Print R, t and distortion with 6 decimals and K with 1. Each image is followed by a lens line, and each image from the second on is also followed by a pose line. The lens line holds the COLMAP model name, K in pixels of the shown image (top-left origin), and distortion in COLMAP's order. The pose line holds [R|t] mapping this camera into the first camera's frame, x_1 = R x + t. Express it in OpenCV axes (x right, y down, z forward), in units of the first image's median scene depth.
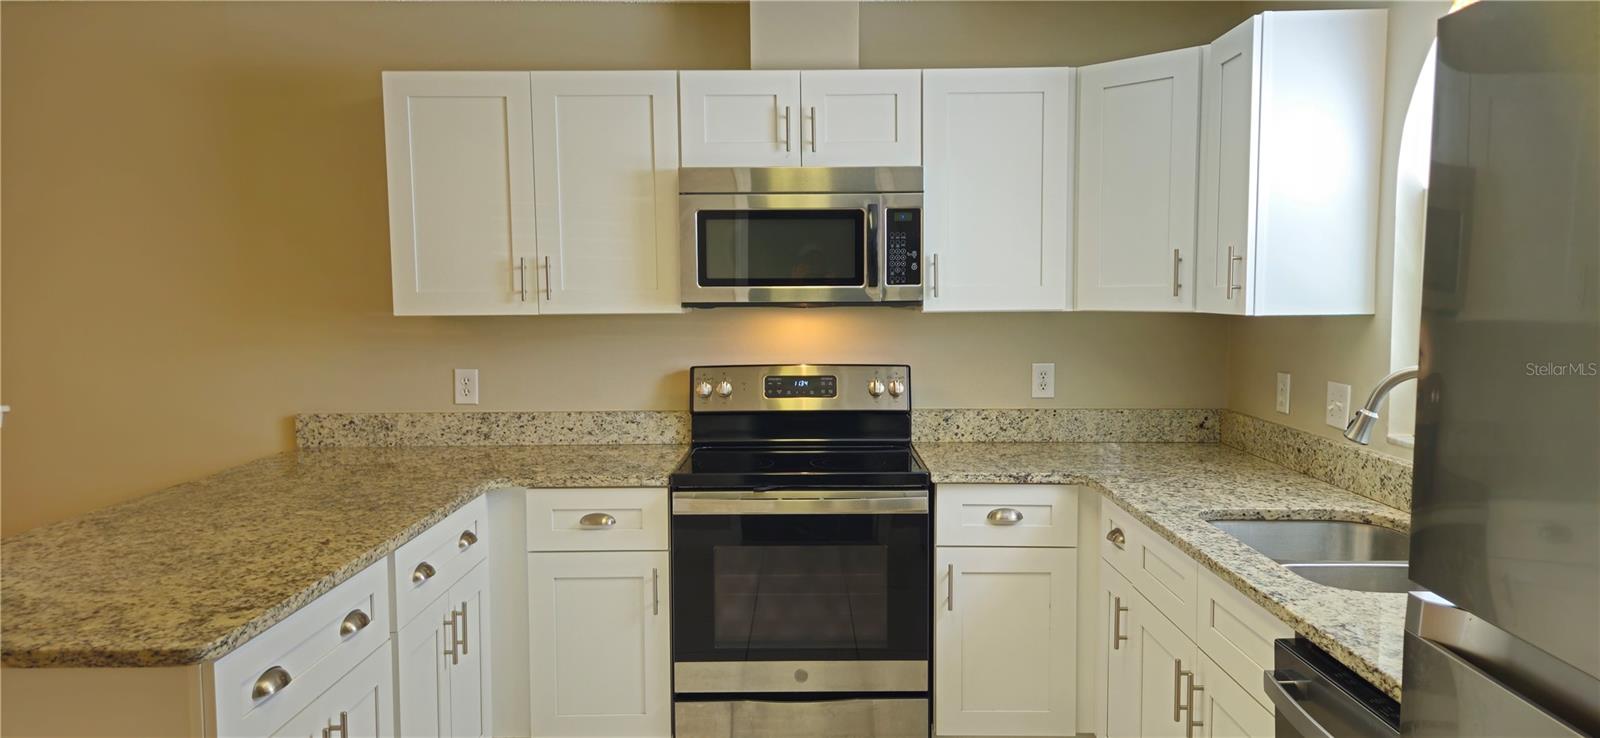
lens RADIAL K [[1070.4, 0, 805.9], [0, 1070.4, 372.6], [0, 0, 1]] dist [0.065377, -0.063317]
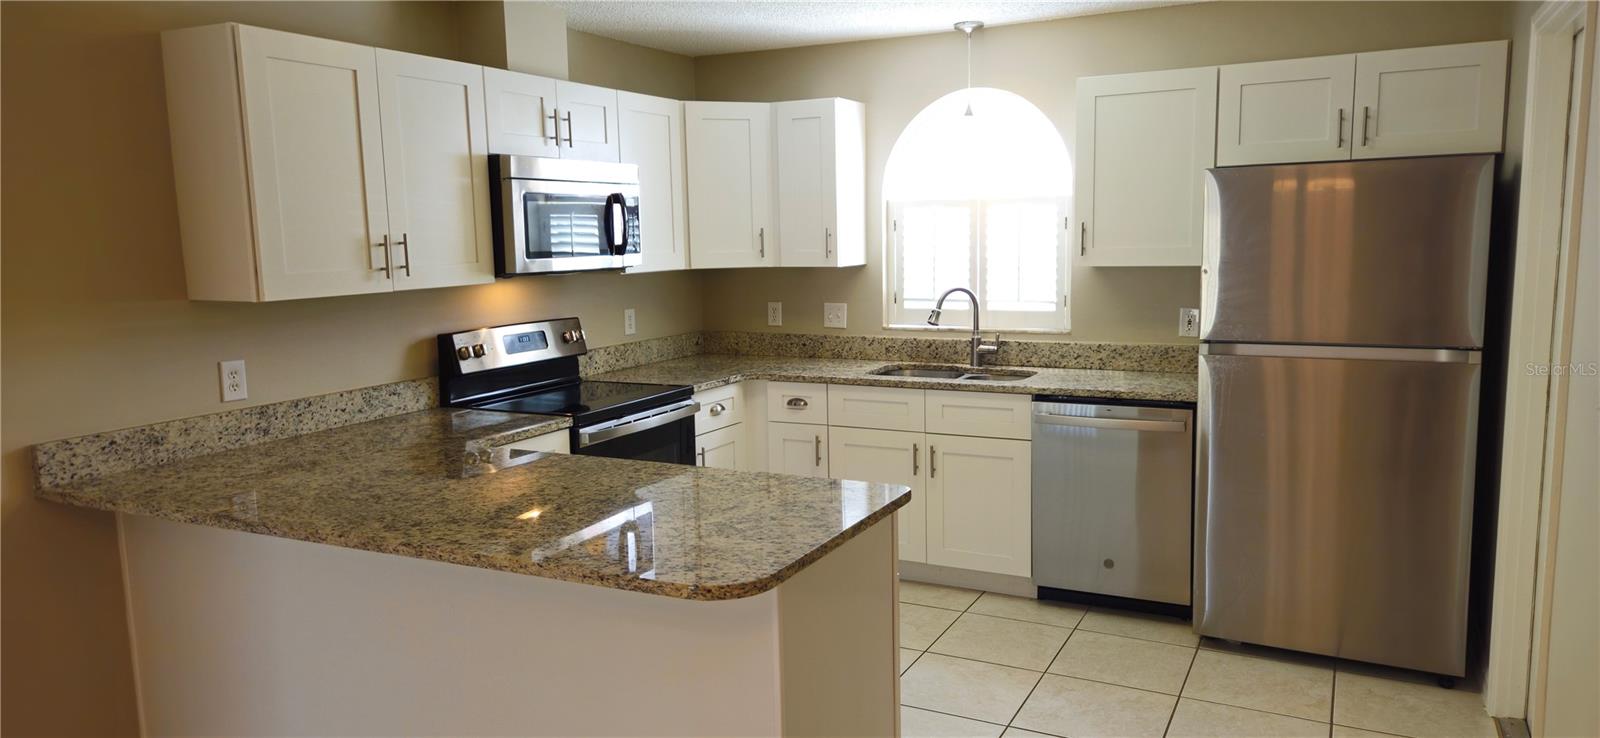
lens RADIAL K [[1070.4, 0, 805.9], [0, 1070.4, 372.6], [0, 0, 1]] dist [0.065377, -0.063317]
pose [[0.452411, -0.121276, 0.883525, -0.891278], [0.087377, 0.991972, 0.091420, -0.033923], [-0.887518, 0.035841, 0.459376, 0.176824]]
